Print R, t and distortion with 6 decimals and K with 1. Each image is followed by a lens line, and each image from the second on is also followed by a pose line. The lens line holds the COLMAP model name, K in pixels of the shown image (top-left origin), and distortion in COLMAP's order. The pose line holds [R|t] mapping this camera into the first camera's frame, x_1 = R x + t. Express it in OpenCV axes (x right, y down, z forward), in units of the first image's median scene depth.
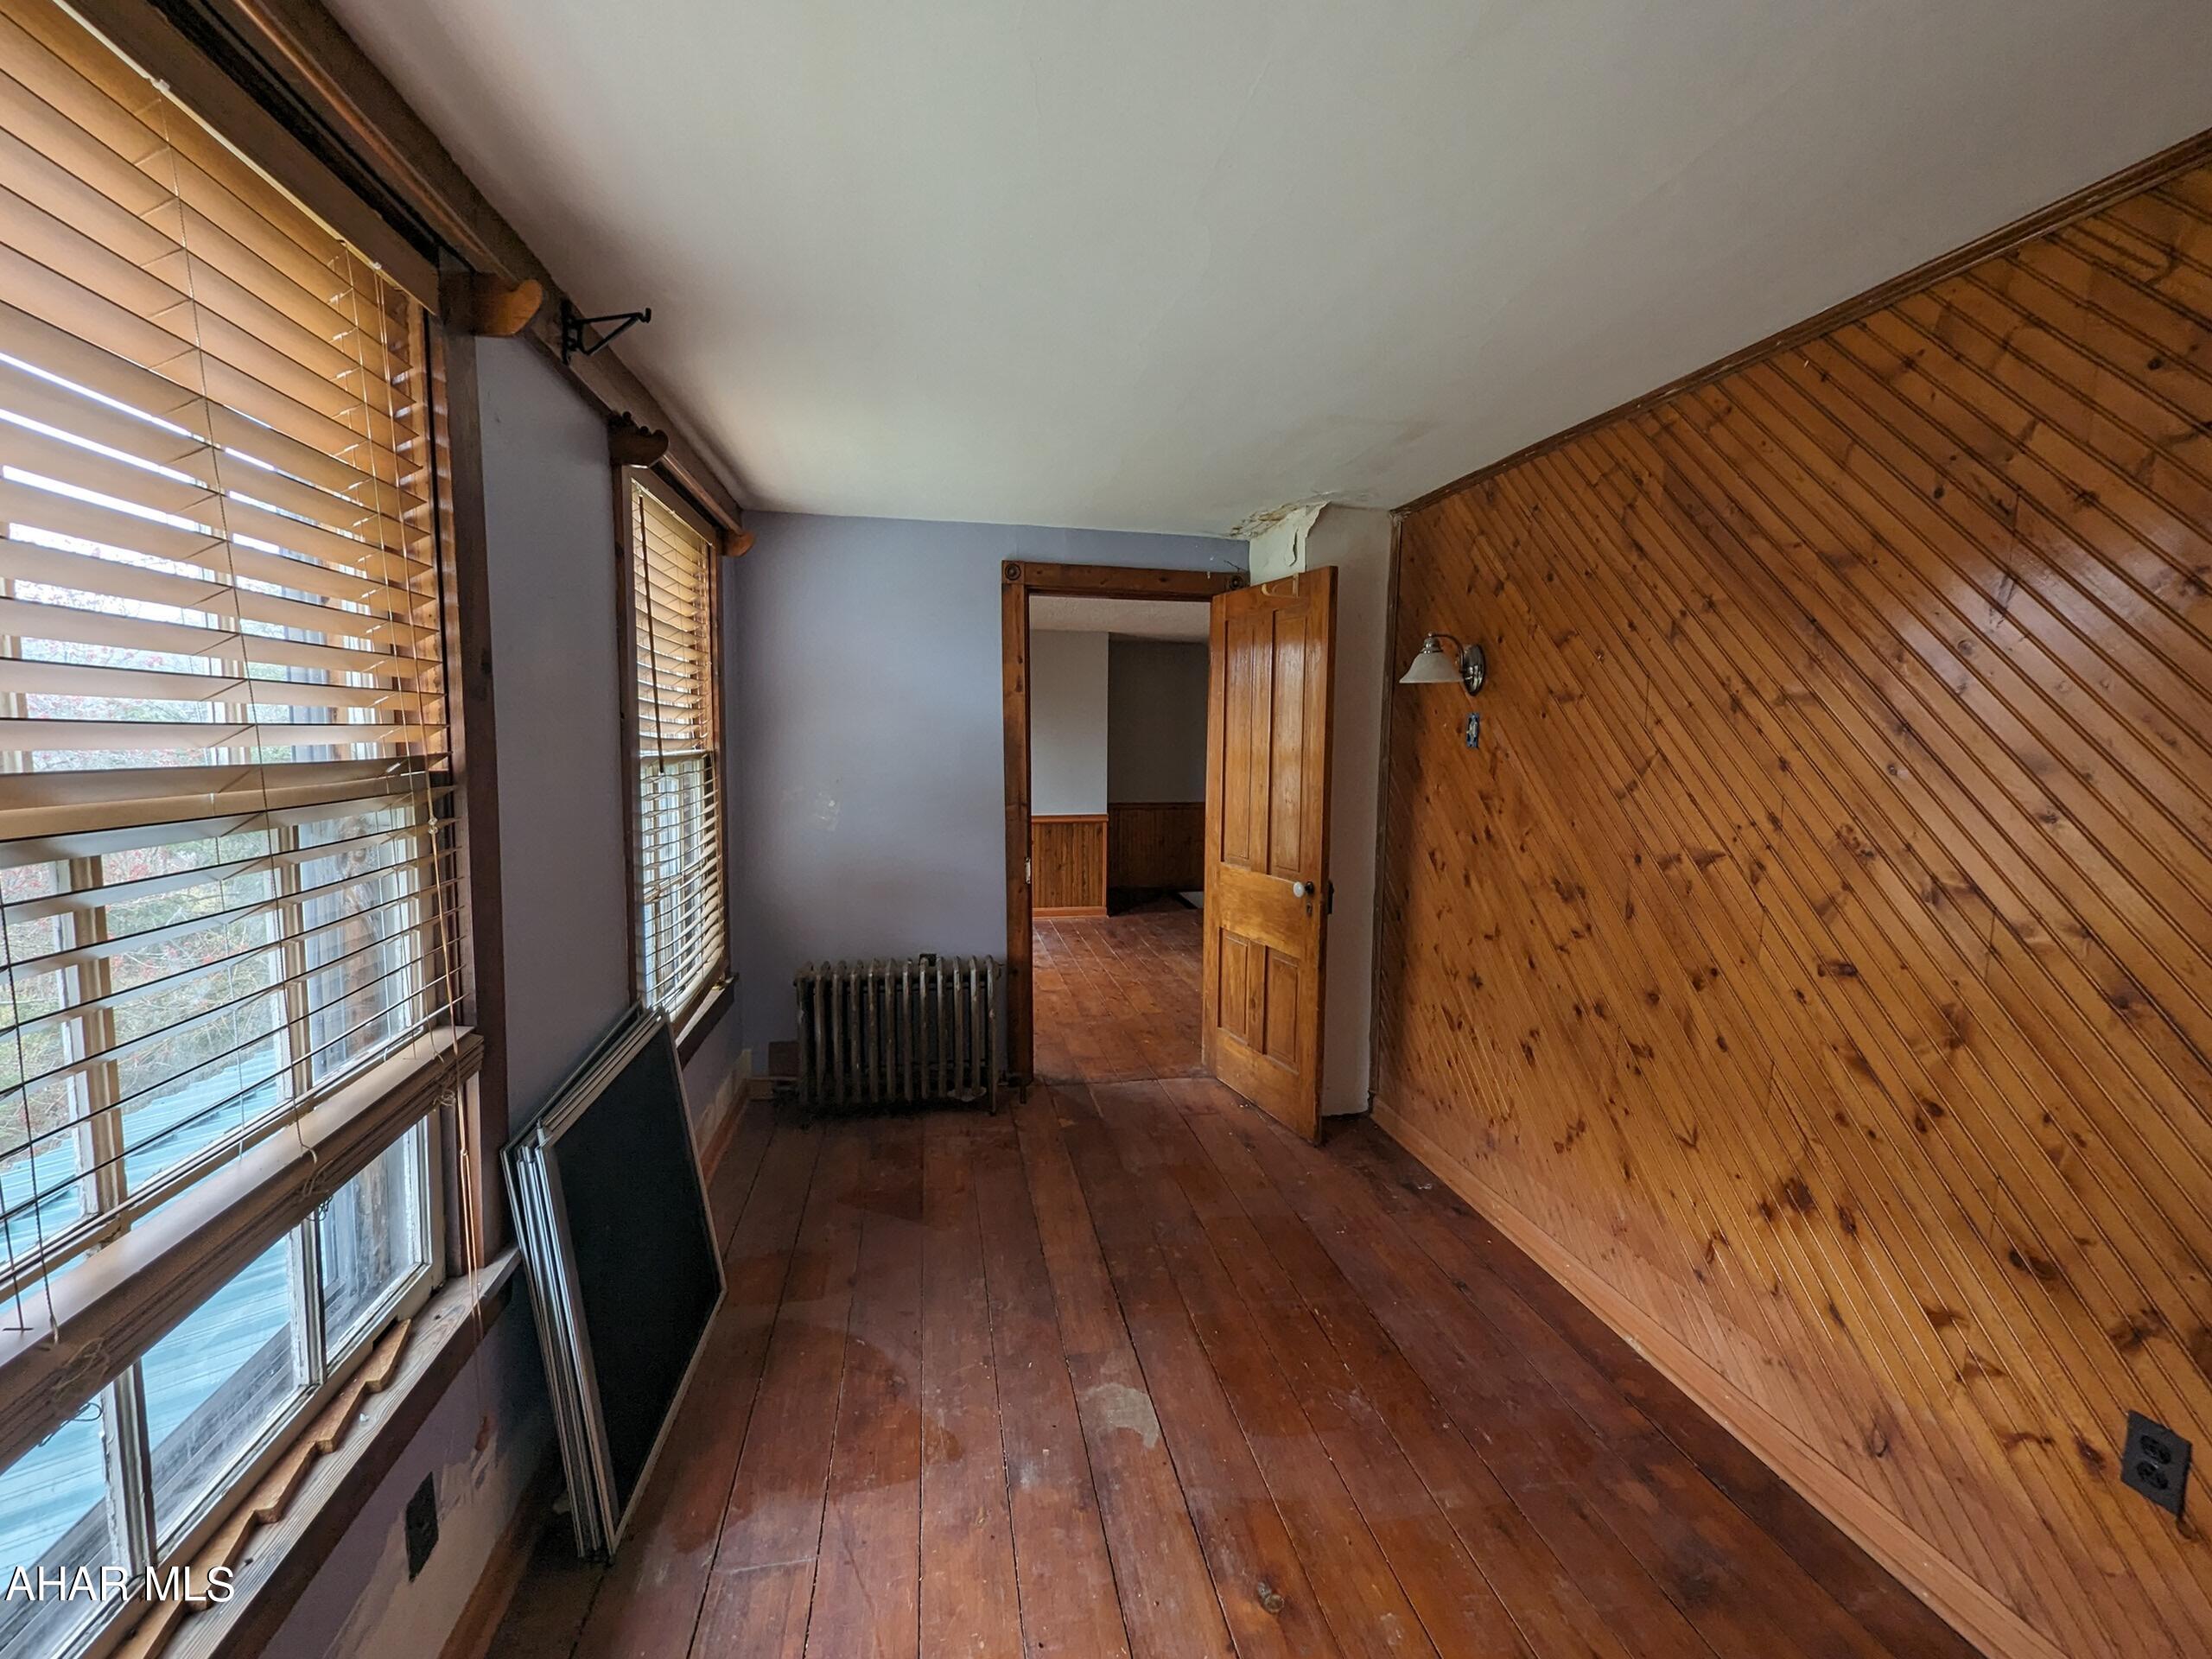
lens RADIAL K [[902.9, 0, 1103.1], [0, 902.9, 832.6], [0, 0, 1]] dist [-0.001894, -0.000304]
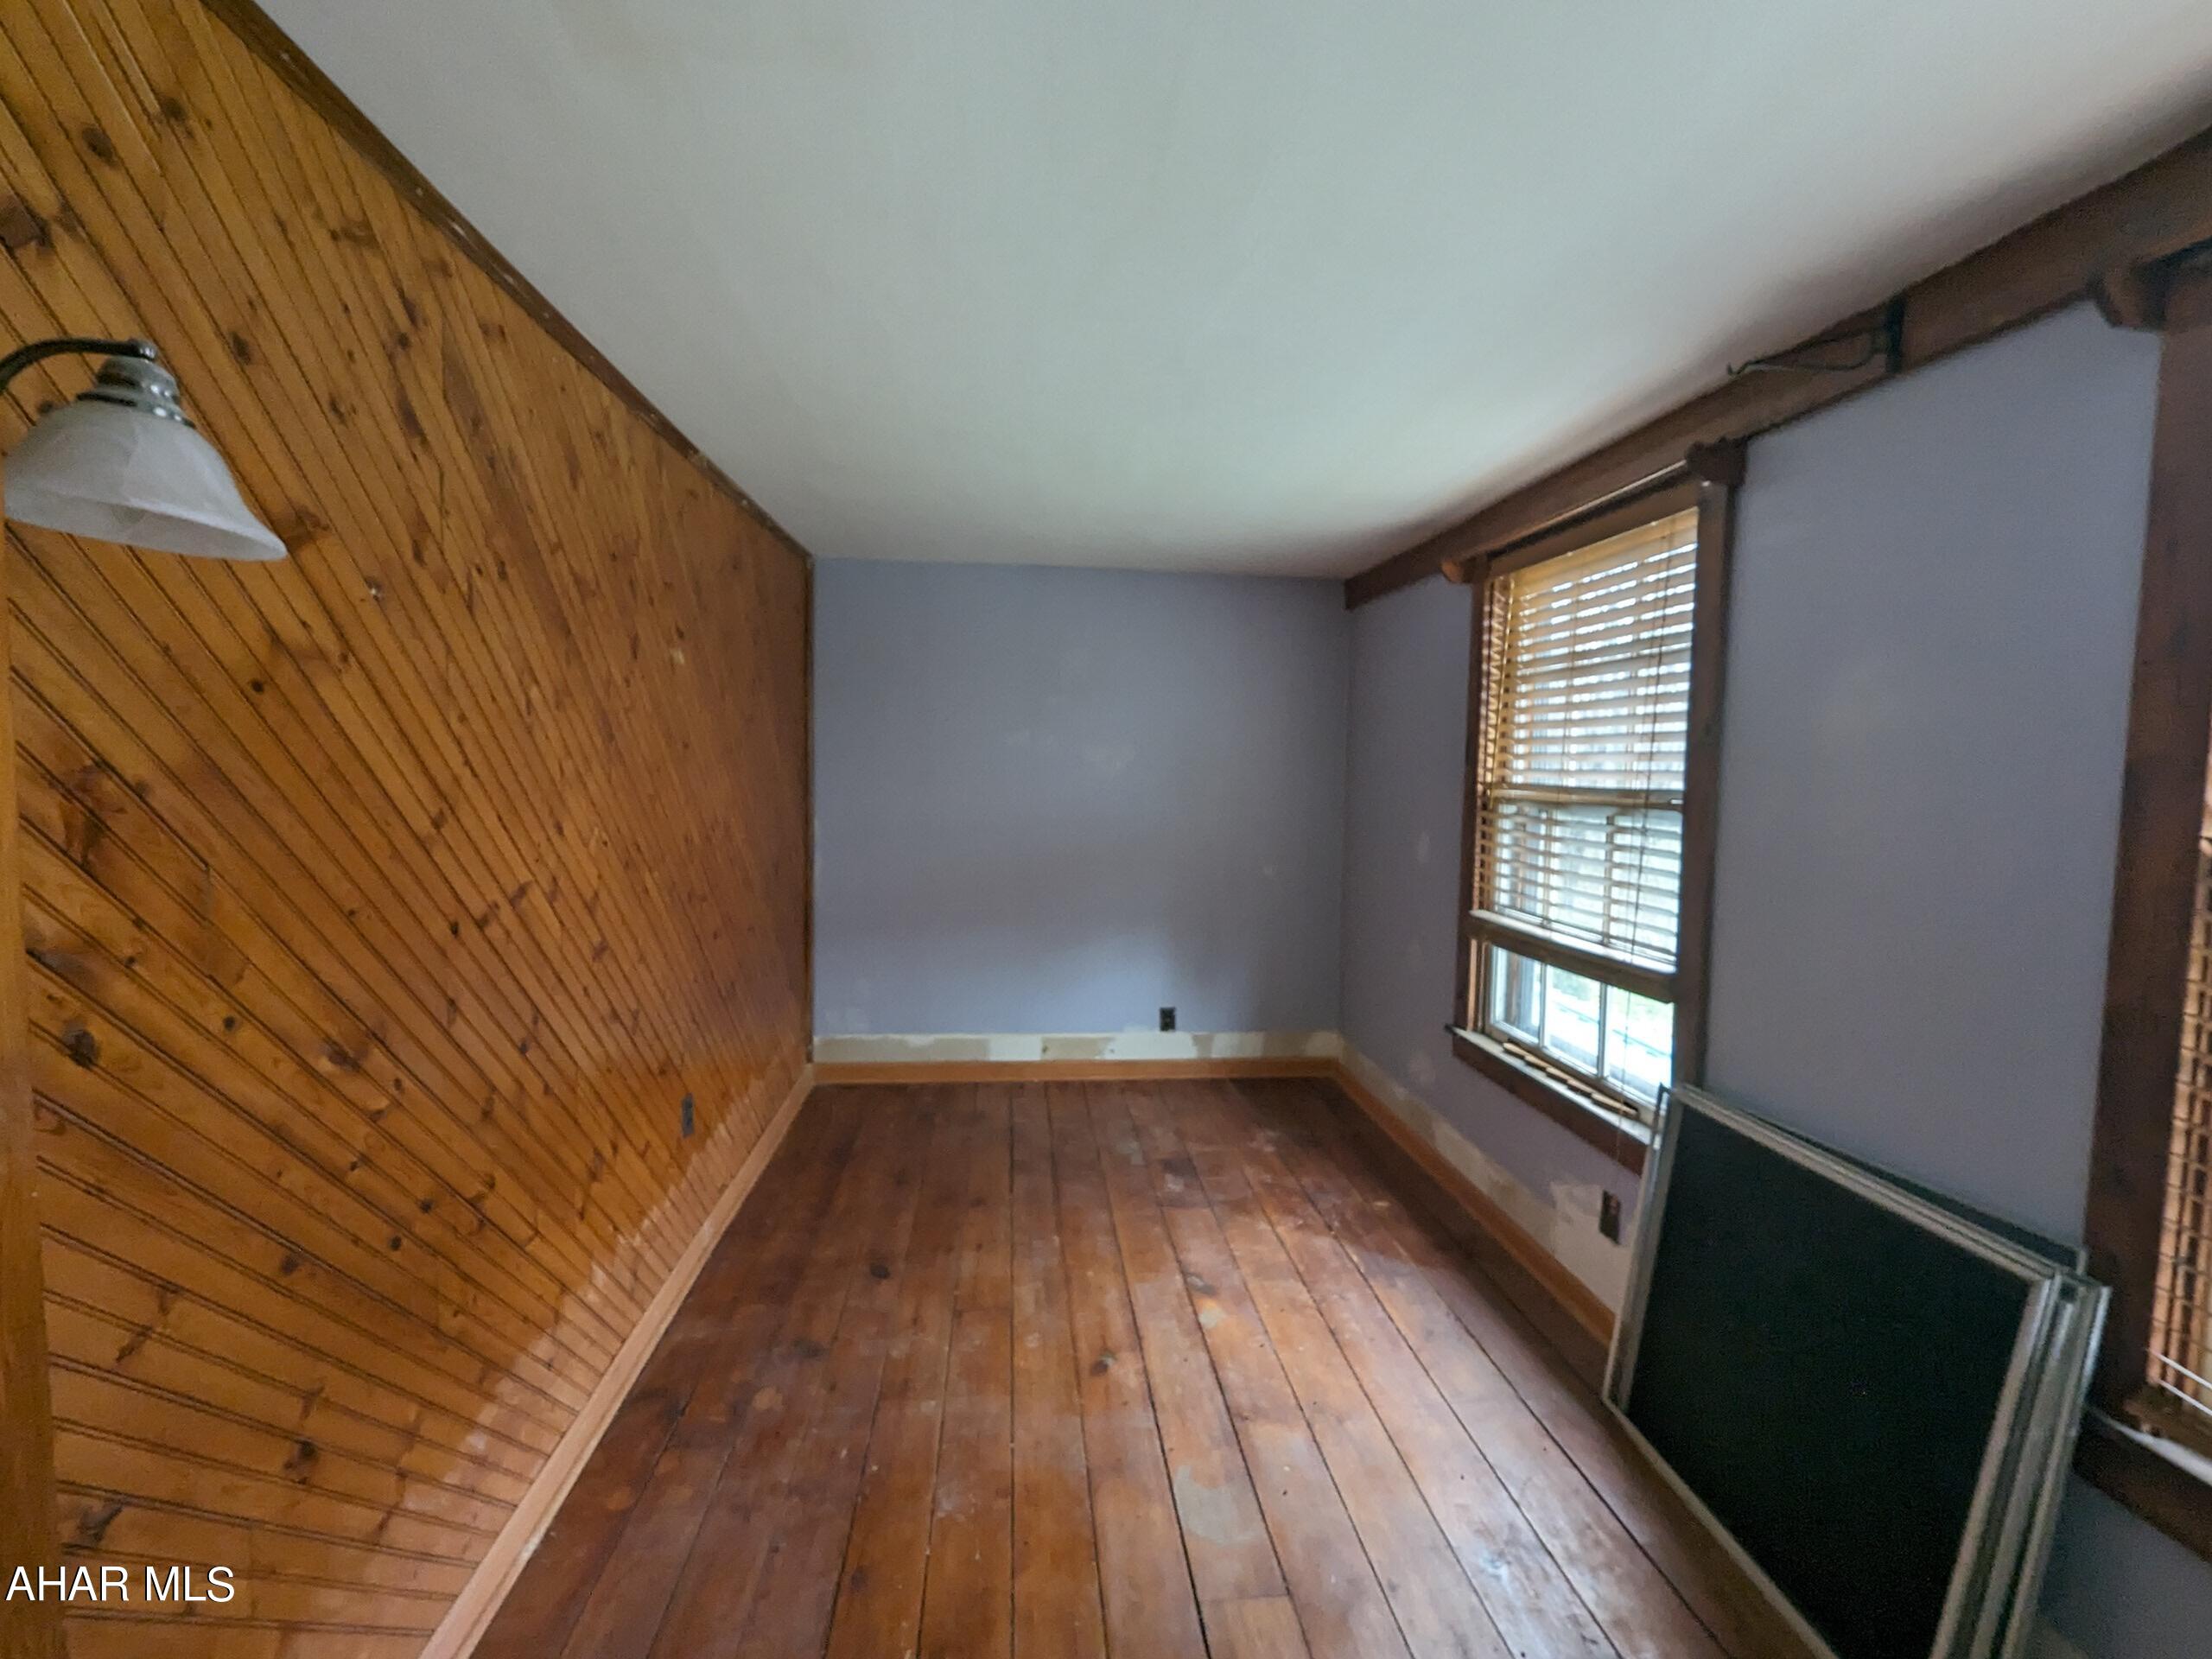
lens RADIAL K [[902.9, 0, 1103.1], [0, 902.9, 832.6], [0, 0, 1]] dist [-0.001894, -0.000304]
pose [[-0.995532, -0.042190, 0.084477, 0.080803], [-0.025039, 0.980557, 0.194631, -0.194361], [-0.091046, 0.191646, -0.977232, 1.717471]]
